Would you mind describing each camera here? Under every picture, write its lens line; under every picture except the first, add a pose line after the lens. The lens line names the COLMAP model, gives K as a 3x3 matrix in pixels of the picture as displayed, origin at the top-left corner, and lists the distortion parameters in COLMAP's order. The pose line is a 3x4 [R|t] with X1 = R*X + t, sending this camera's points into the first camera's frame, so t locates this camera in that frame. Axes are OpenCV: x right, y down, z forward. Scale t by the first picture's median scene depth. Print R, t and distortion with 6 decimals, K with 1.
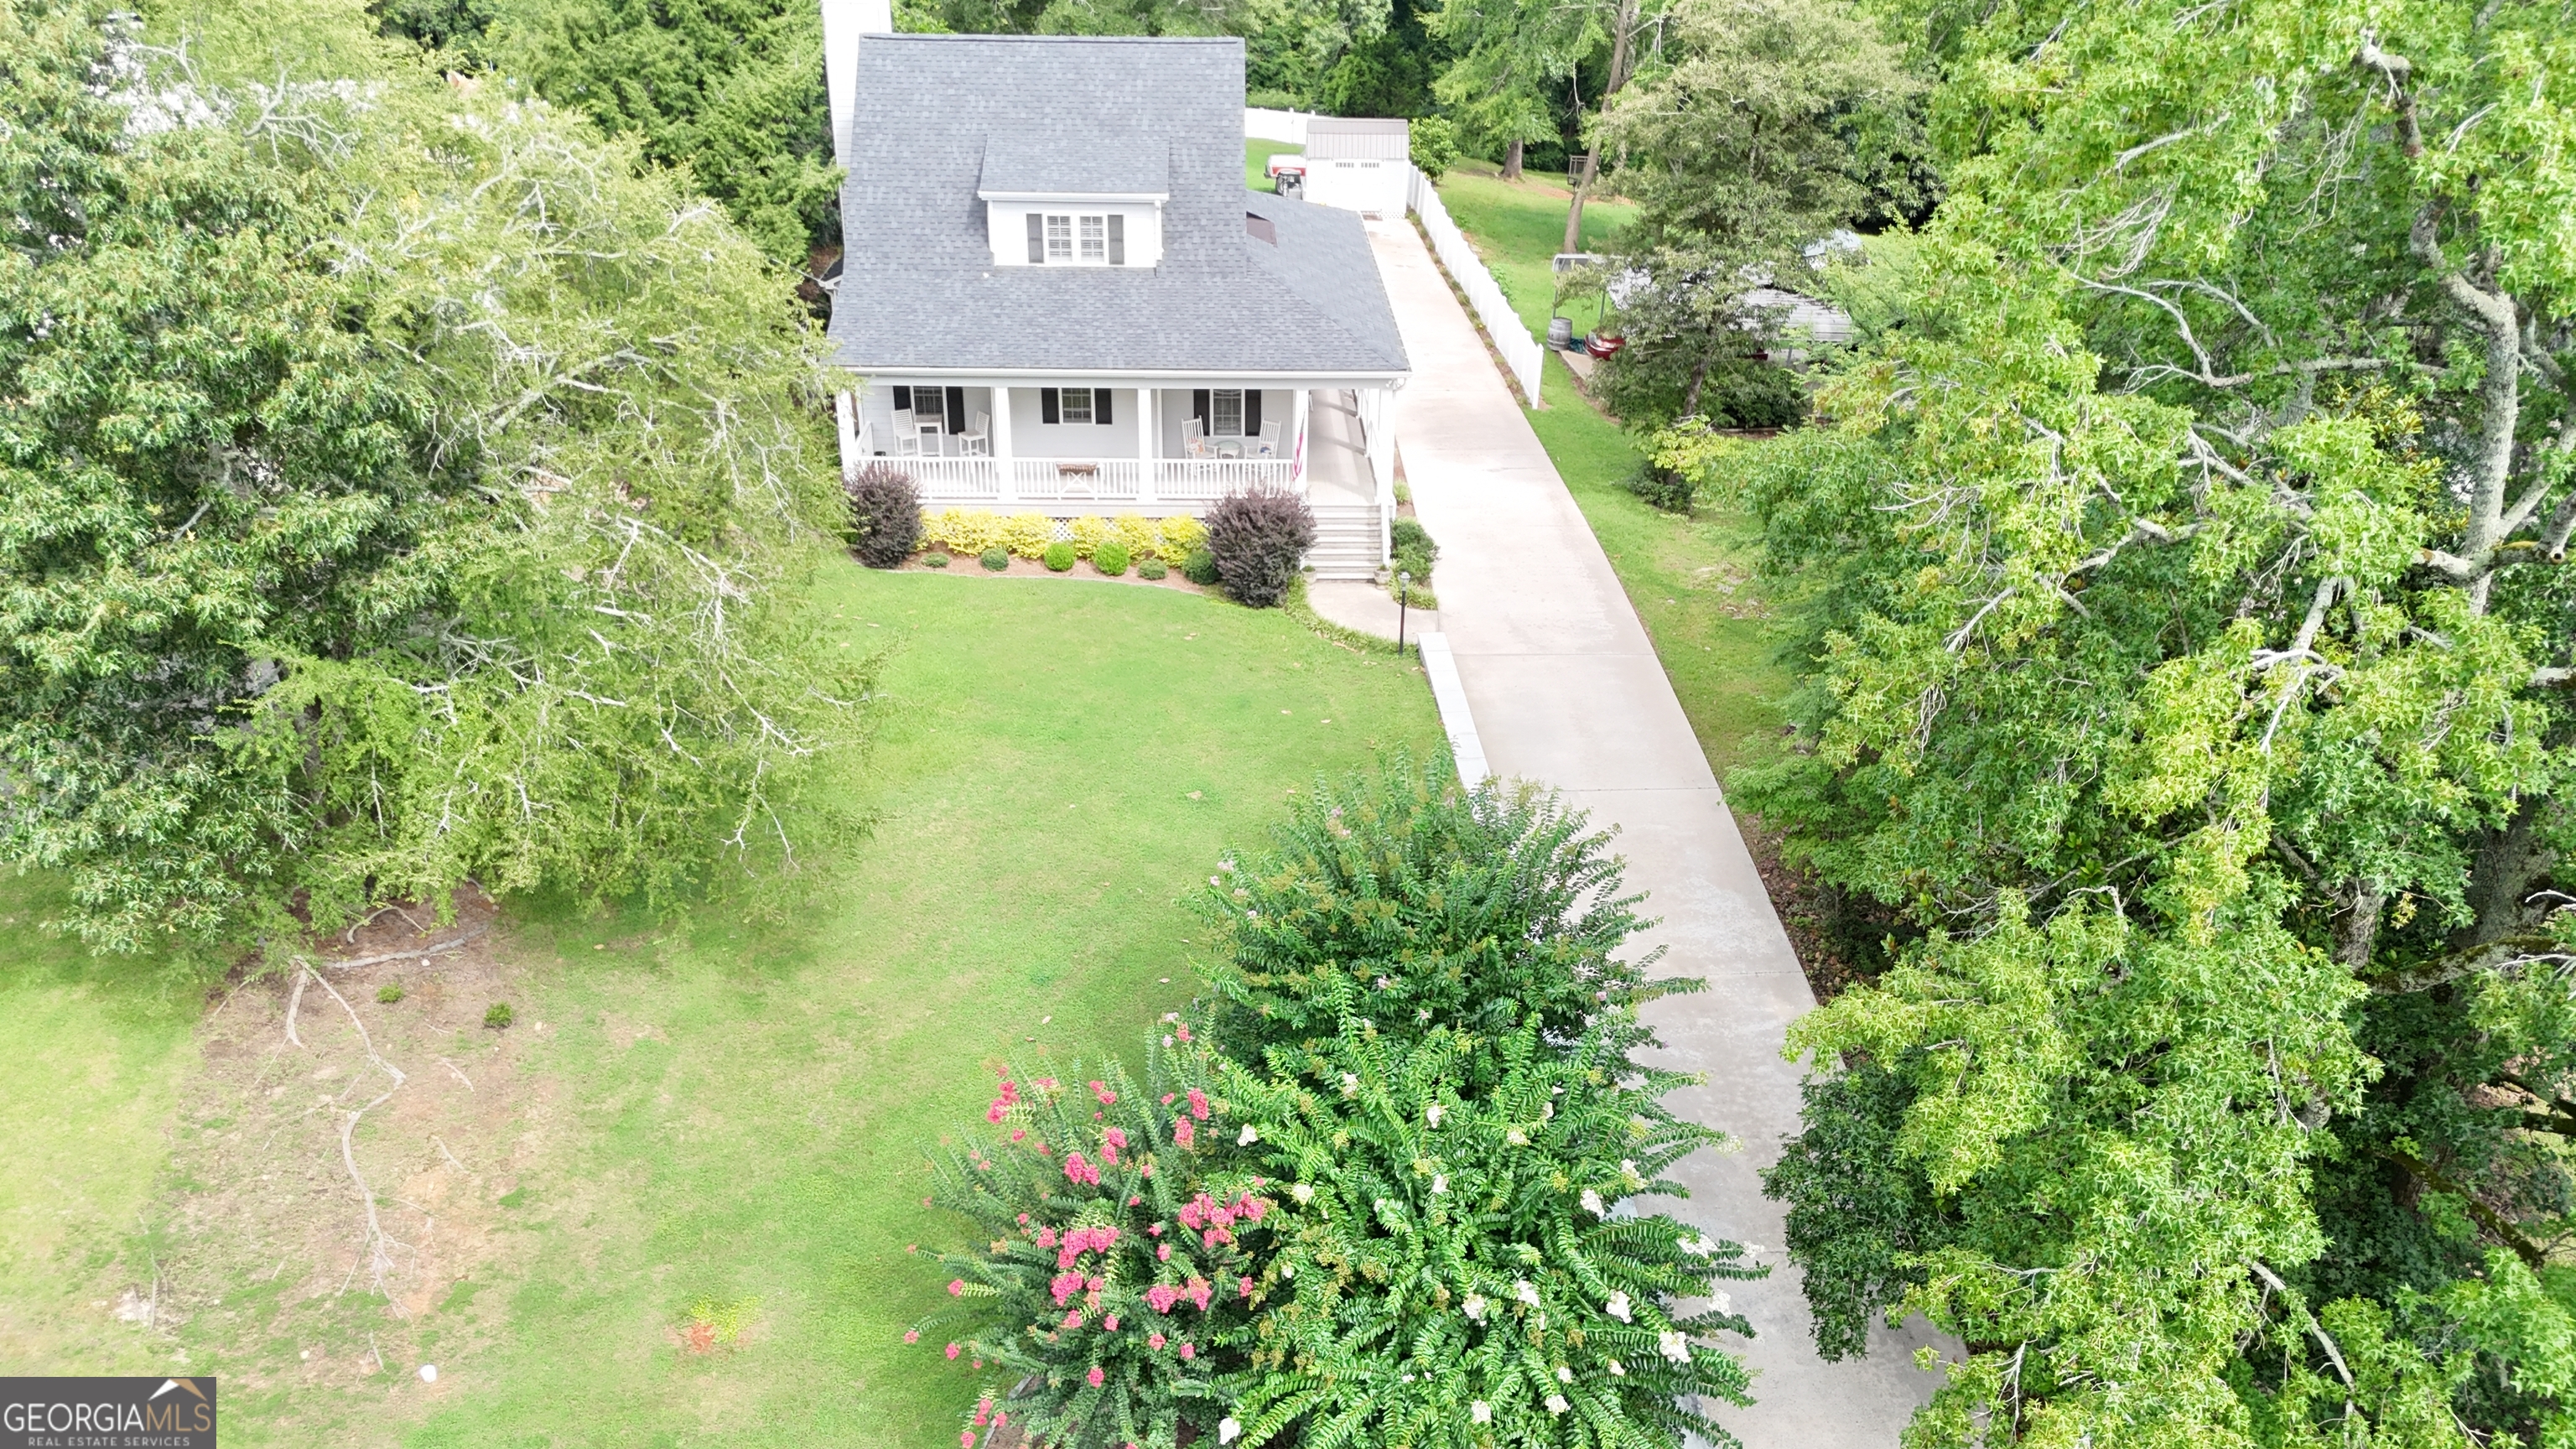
lens RADIAL K [[1909.3, 0, 1301.6], [0, 1909.3, 767.0], [0, 0, 1]] dist [0.065191, -0.078285]
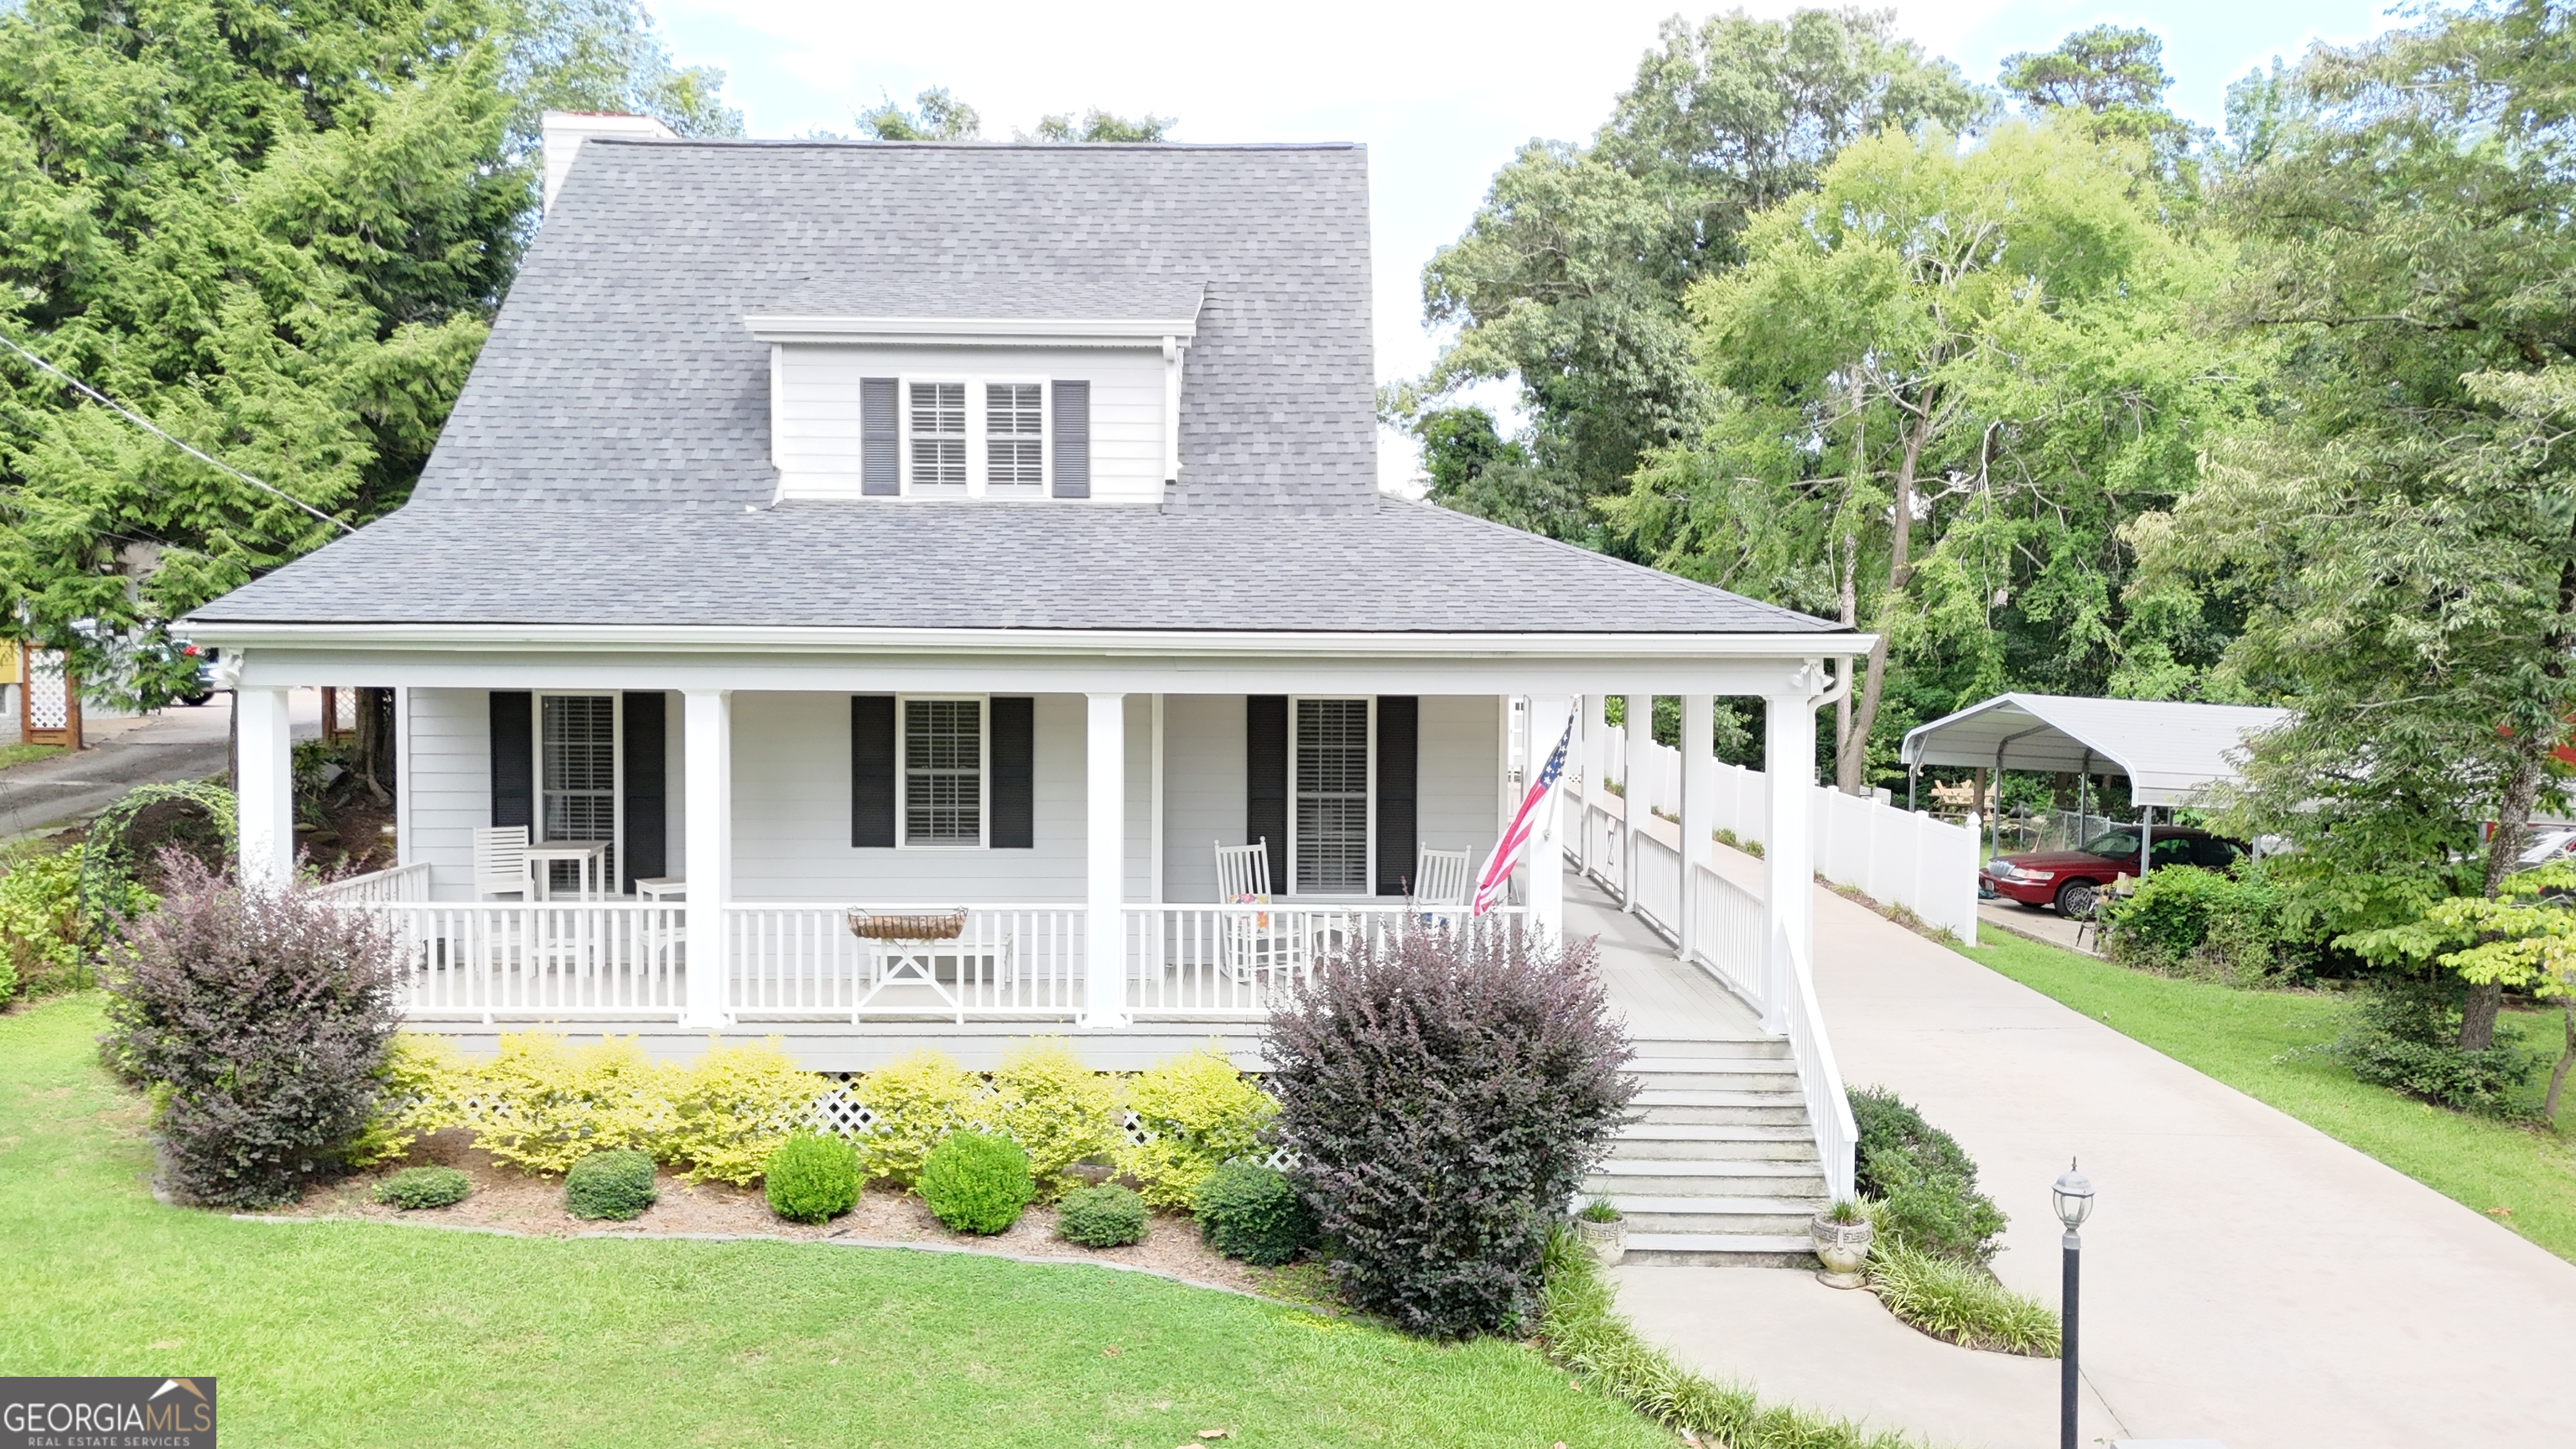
lens RADIAL K [[1913.2, 0, 1288.0], [0, 1913.2, 724.5], [0, 0, 1]] dist [0.076036, -0.073401]
pose [[0.998930, -0.007945, -0.045550, -0.032162], [-0.011876, 0.907986, -0.418832, -0.044539], [0.044686, 0.418925, 0.906921, 0.685007]]
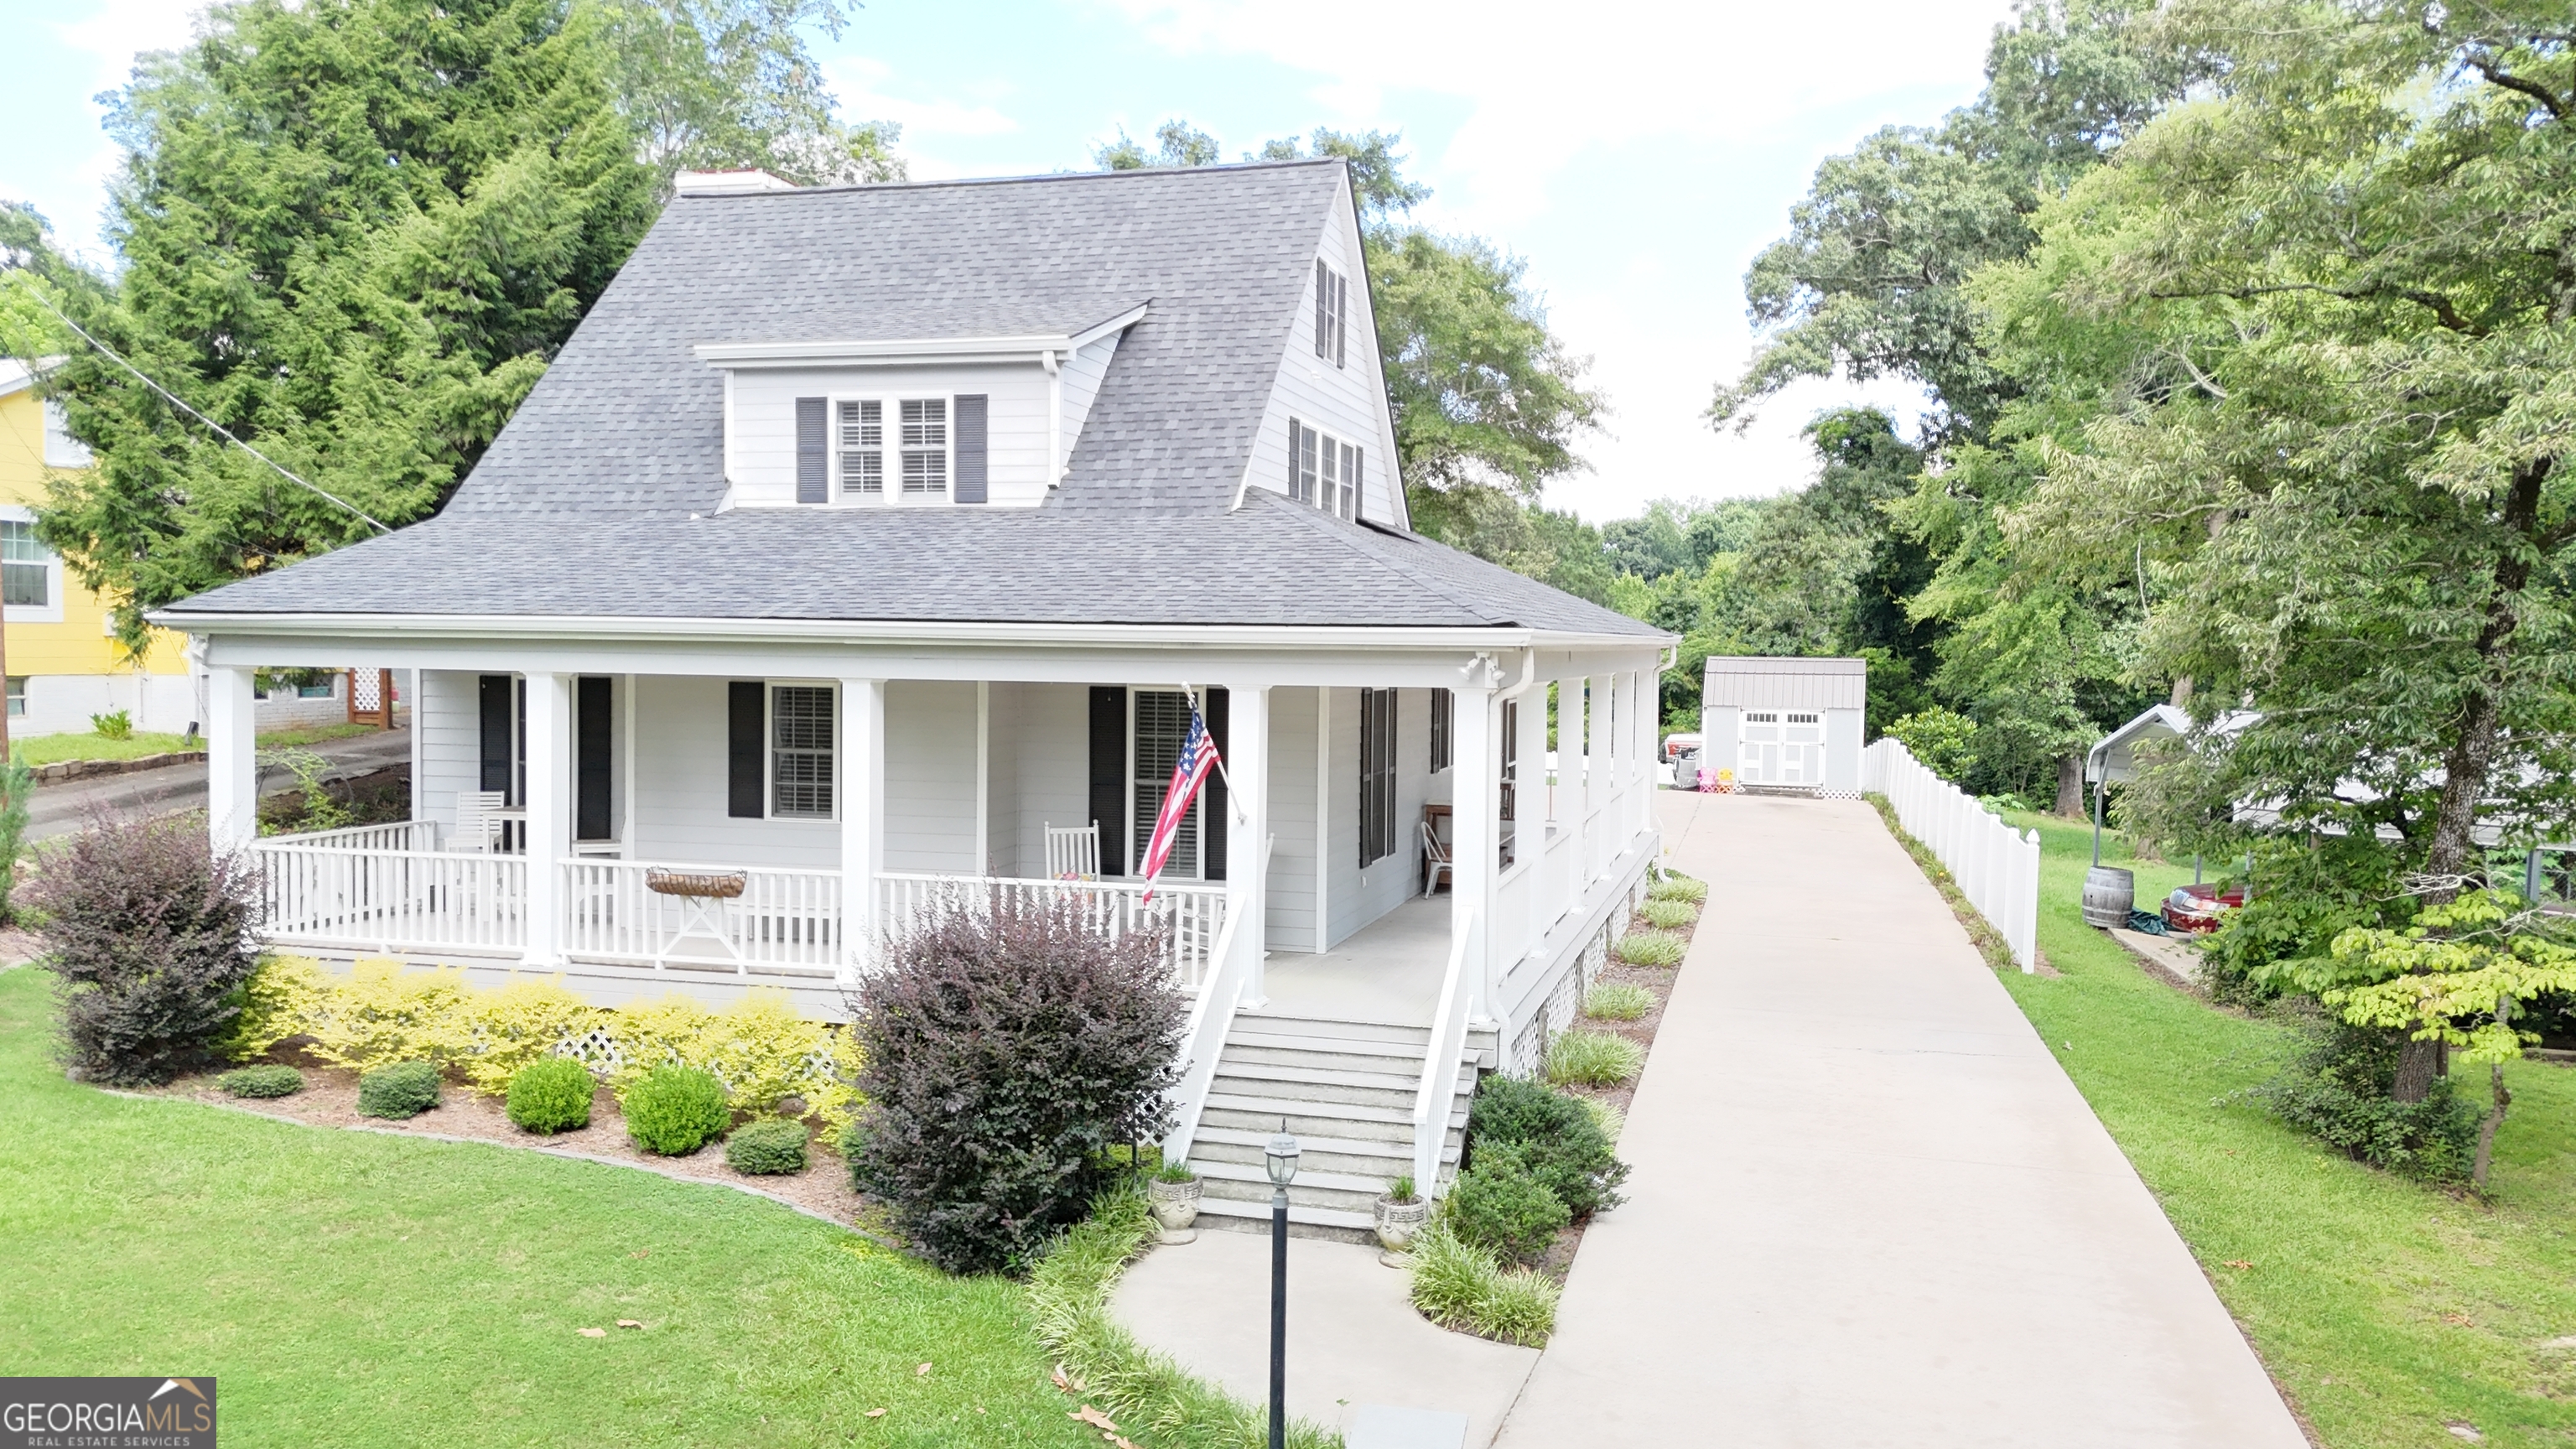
lens RADIAL K [[1922.3, 0, 1288.0], [0, 1922.3, 724.5], [0, 0, 1]] dist [0.041069, 0.000400]
pose [[0.951781, 0.008872, -0.306650, 0.122786], [-0.138935, 0.903663, -0.405081, -0.043327], [0.273515, 0.428153, 0.861321, 0.693929]]
